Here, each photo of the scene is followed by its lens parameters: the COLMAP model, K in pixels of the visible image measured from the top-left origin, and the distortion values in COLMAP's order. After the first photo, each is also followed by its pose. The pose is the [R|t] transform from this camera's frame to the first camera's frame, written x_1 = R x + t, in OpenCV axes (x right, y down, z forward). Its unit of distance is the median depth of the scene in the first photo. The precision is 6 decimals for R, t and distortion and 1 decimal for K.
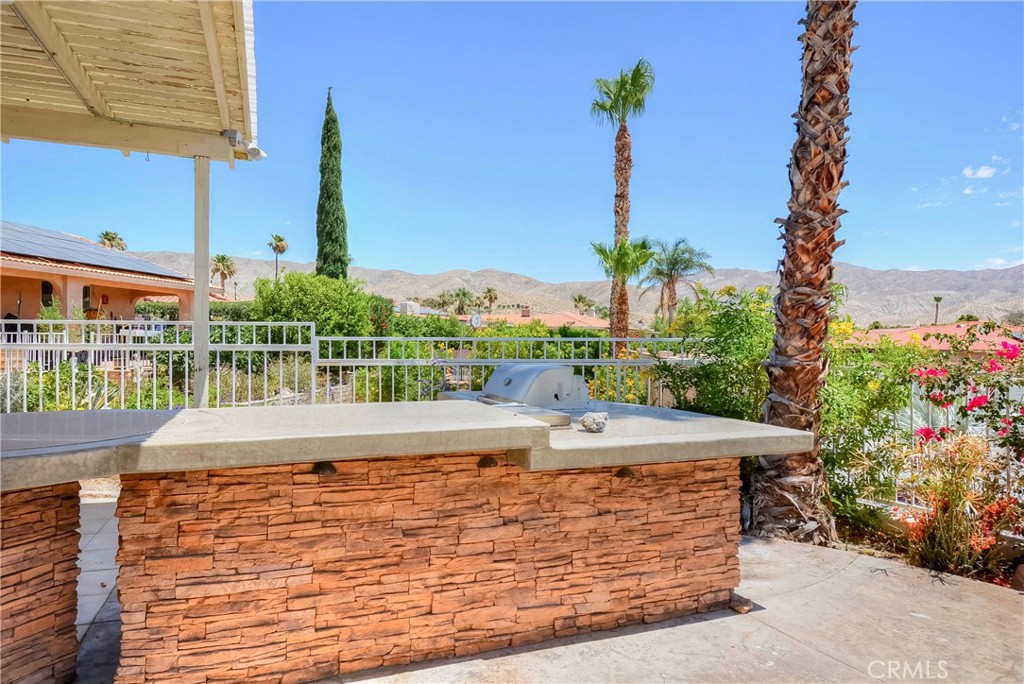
lens RADIAL K [[601.8, 0, 512.0], [0, 601.8, 342.0], [0, 0, 1]] dist [0.014758, -0.000661]
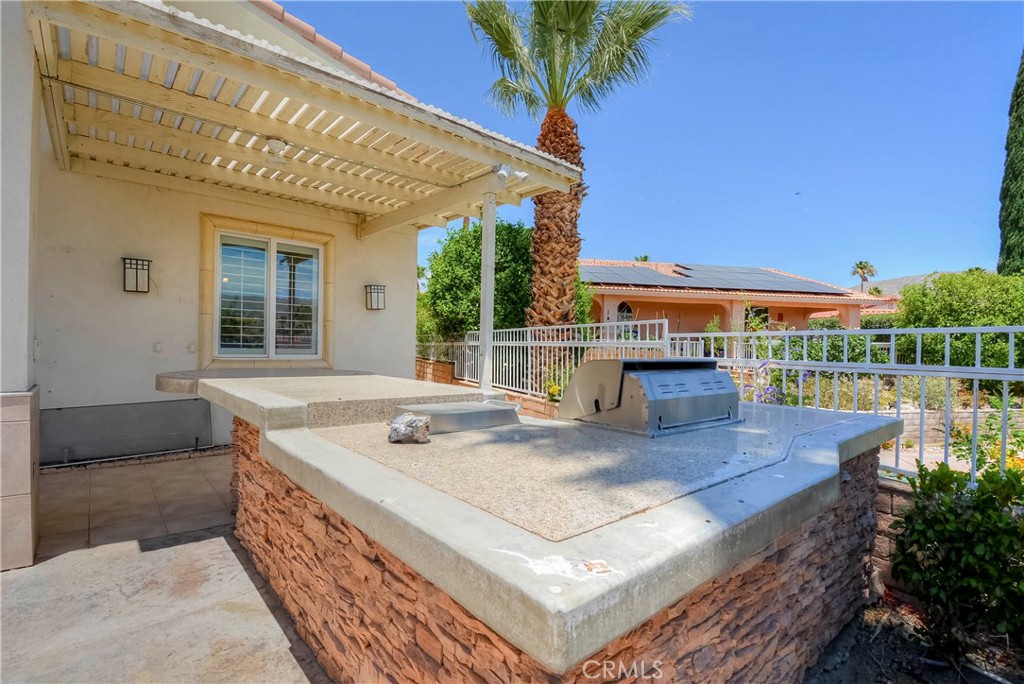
lens RADIAL K [[502.0, 0, 512.0], [0, 502.0, 342.0], [0, 0, 1]] dist [0.024664, -0.016734]
pose [[0.337261, -0.005679, -0.941394, 0.139926], [-0.020882, 0.999691, -0.013512, 0.007889], [0.941179, 0.024216, 0.337038, 0.177075]]
